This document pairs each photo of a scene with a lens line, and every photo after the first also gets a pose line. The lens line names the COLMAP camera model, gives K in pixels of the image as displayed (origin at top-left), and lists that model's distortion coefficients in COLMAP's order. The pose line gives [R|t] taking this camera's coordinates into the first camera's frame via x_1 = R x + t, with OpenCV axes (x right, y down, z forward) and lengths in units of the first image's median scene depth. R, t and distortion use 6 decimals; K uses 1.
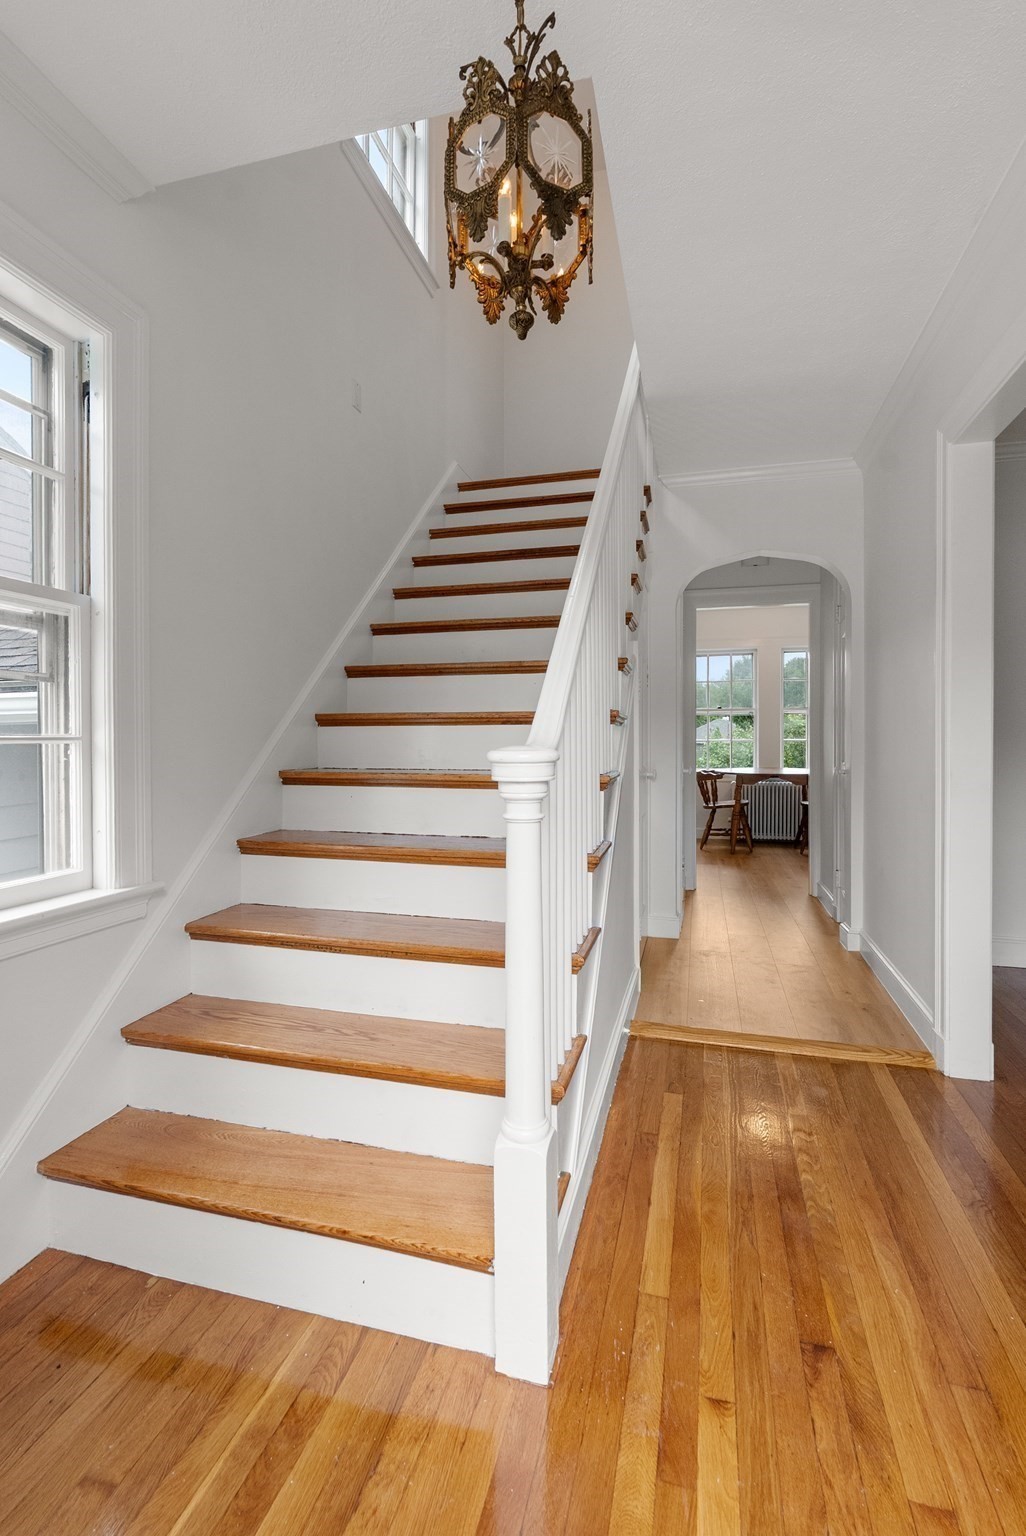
lens RADIAL K [[706.9, 0, 511.0], [0, 706.9, 740.1], [0, 0, 1]] dist [0.011183, 0.000660]
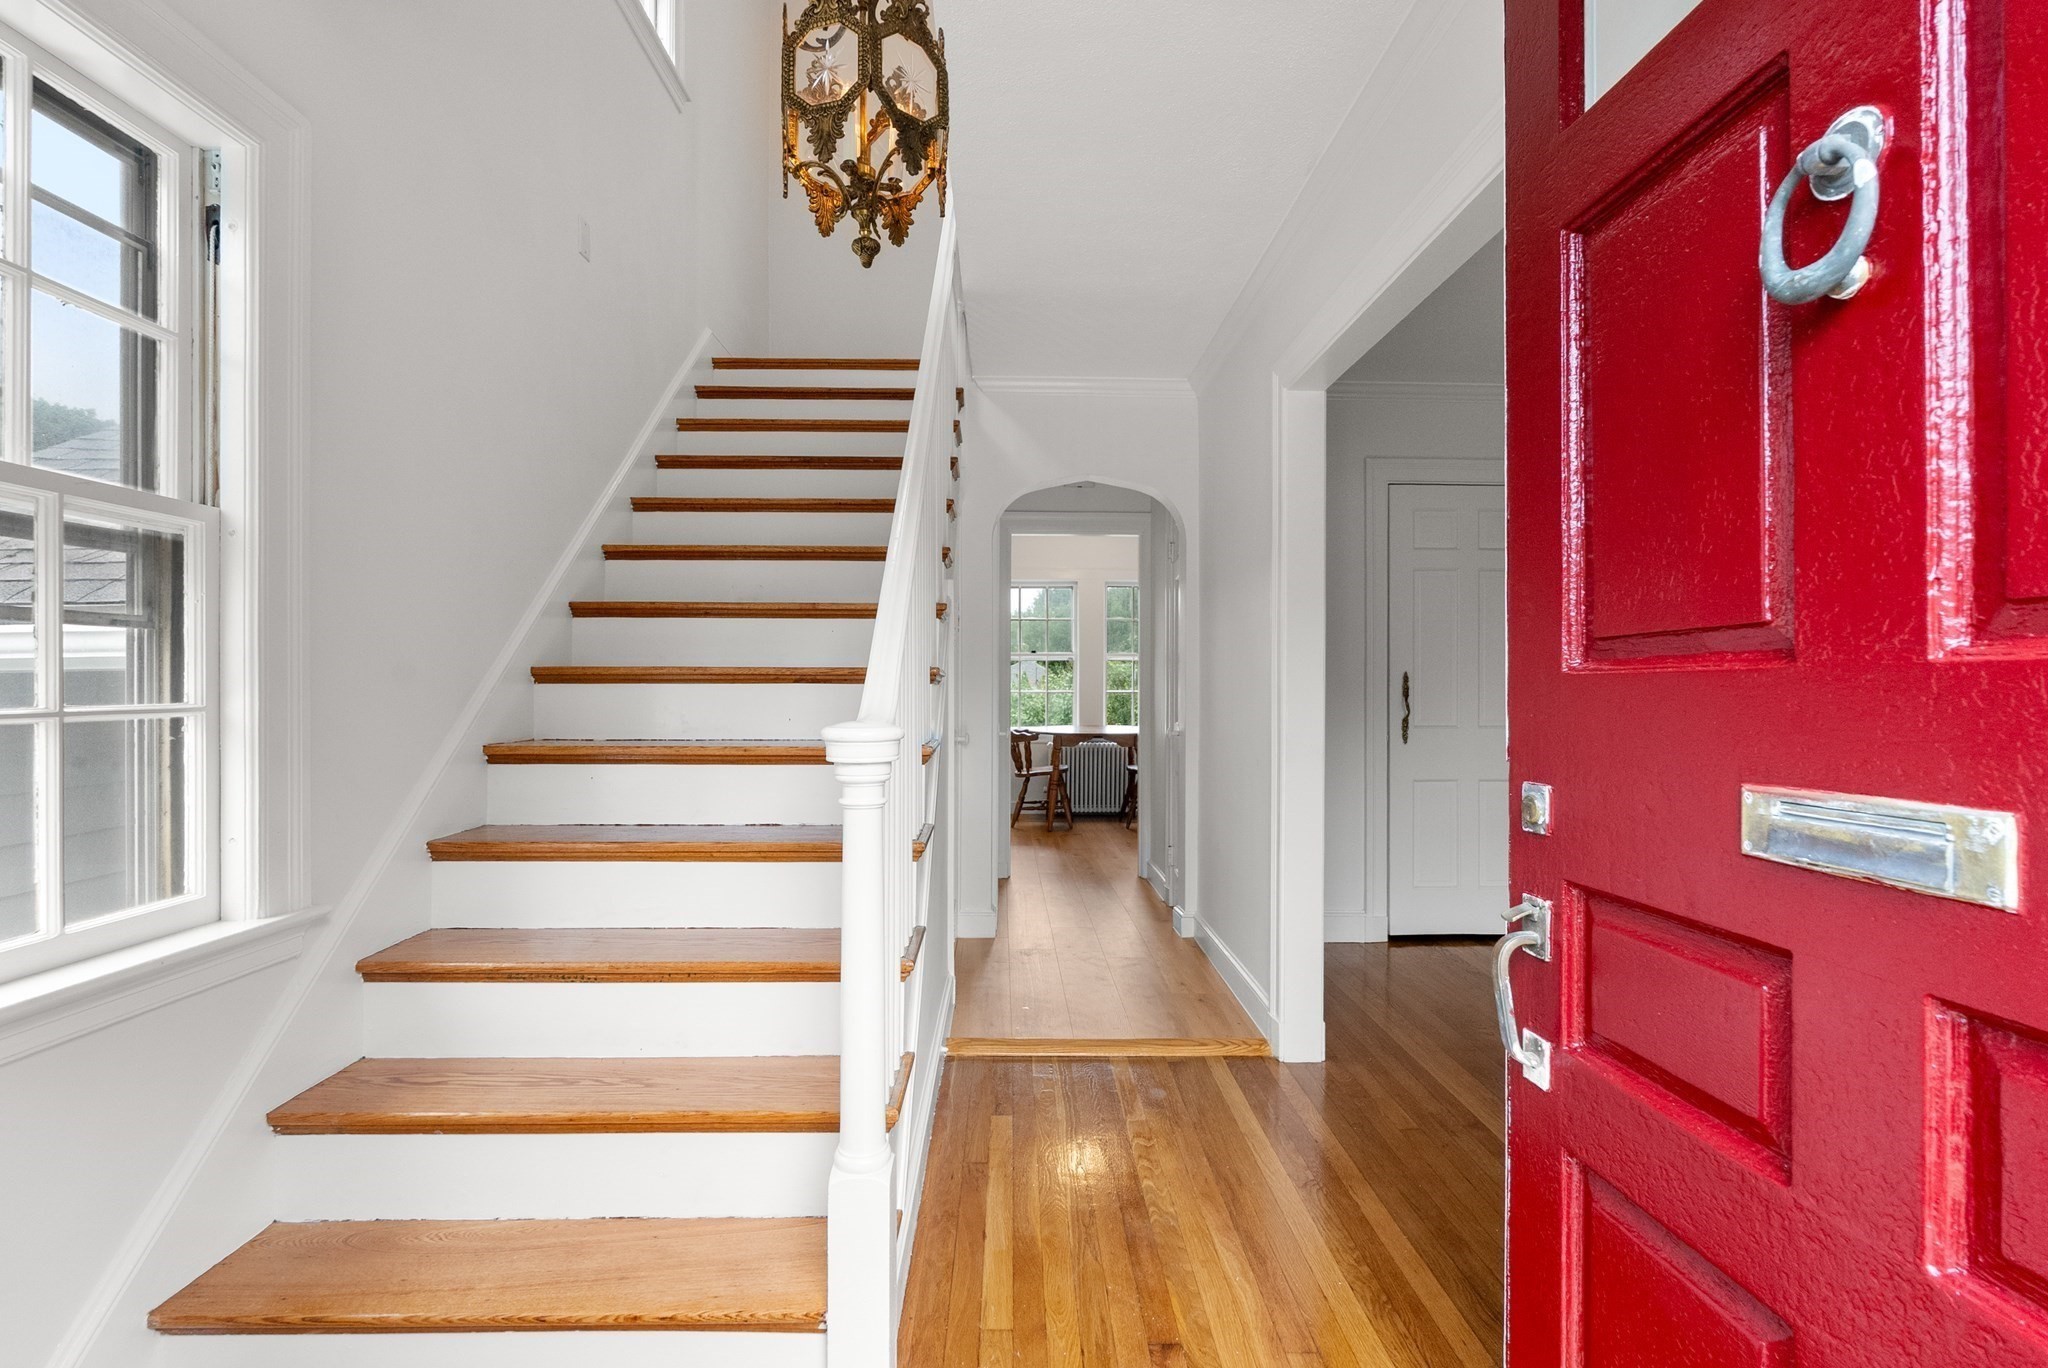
lens RADIAL K [[909.6, 0, 1024.0], [0, 909.6, 684.0], [0, 0, 1]] dist [0.013337, 0.000317]
pose [[0.961805, 0.004256, 0.273701, -0.067294], [-0.002142, 0.999966, -0.008022, -0.020079], [-0.273726, 0.007129, 0.961781, -0.098745]]
